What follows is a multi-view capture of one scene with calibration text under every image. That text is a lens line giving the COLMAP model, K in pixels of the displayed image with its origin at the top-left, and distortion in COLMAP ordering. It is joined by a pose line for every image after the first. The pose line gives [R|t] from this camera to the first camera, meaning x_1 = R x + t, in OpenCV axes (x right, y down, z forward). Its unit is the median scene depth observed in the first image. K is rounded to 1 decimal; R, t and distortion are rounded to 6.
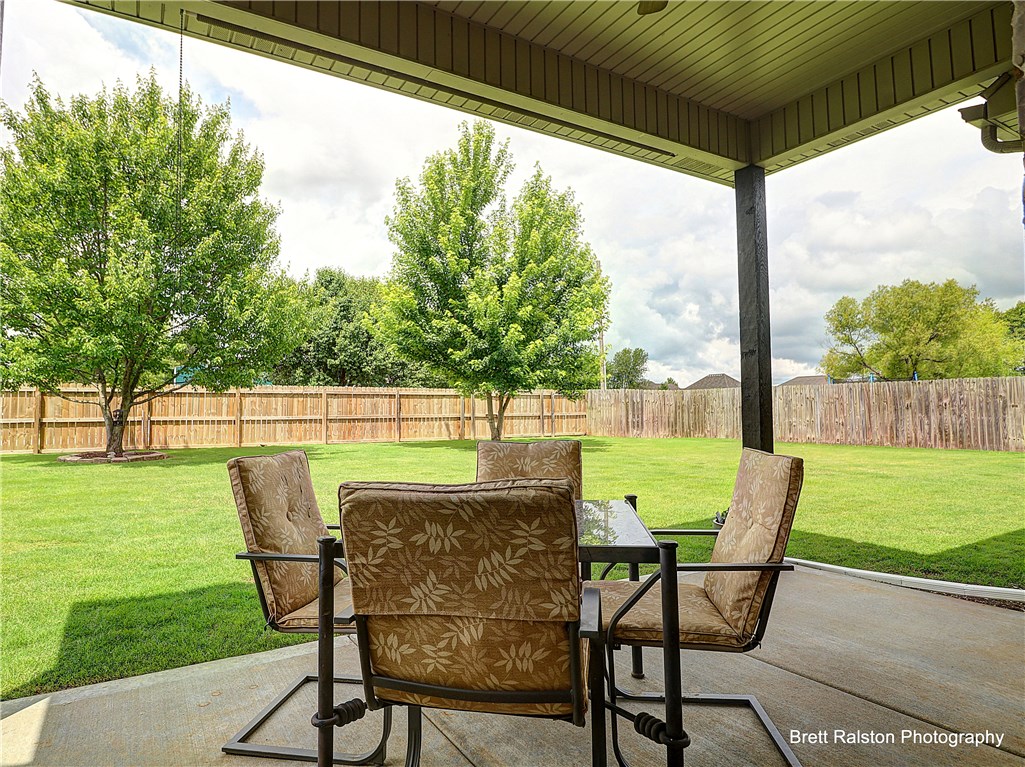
lens RADIAL K [[603.9, 0, 507.0], [0, 603.9, 379.4], [0, 0, 1]] dist [-0.001027, 0.000508]
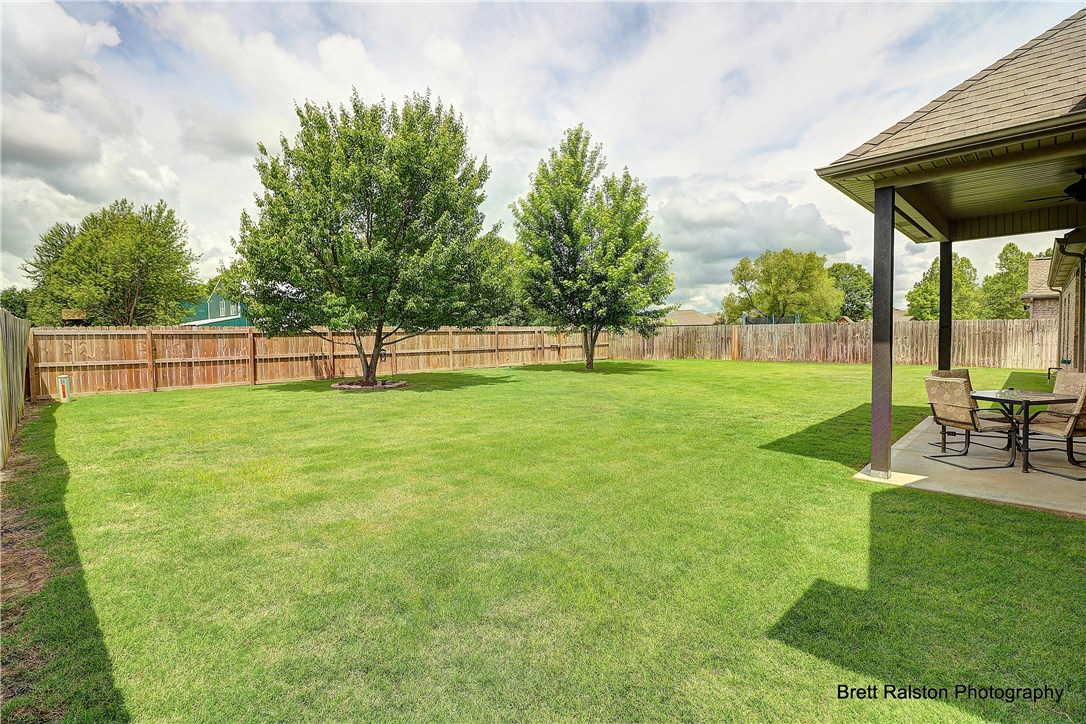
lens RADIAL K [[516.8, 0, 548.4], [0, 516.8, 358.3], [0, 0, 1]] dist [-0.001457, 0.000331]
pose [[0.960593, -0.020059, 0.277233, -0.460115], [-0.007009, 0.995327, 0.096303, -0.030011], [-0.277870, -0.094451, 0.955964, -0.128988]]
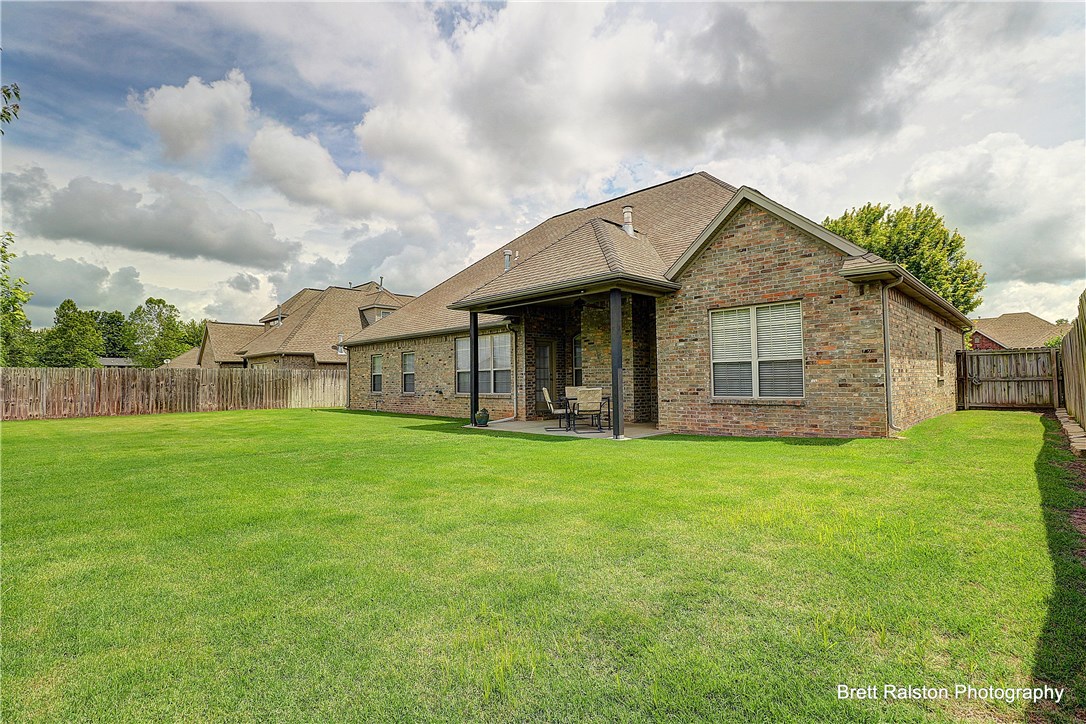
lens RADIAL K [[516.8, 0, 543.9], [0, 516.8, 362.8], [0, 0, 1]] dist [-0.001457, 0.000331]
pose [[-0.262853, 0.044260, 0.963820, -0.738755], [-0.035432, 0.997831, -0.055485, 0.022203], [-0.964185, -0.048734, -0.260715, 0.375763]]
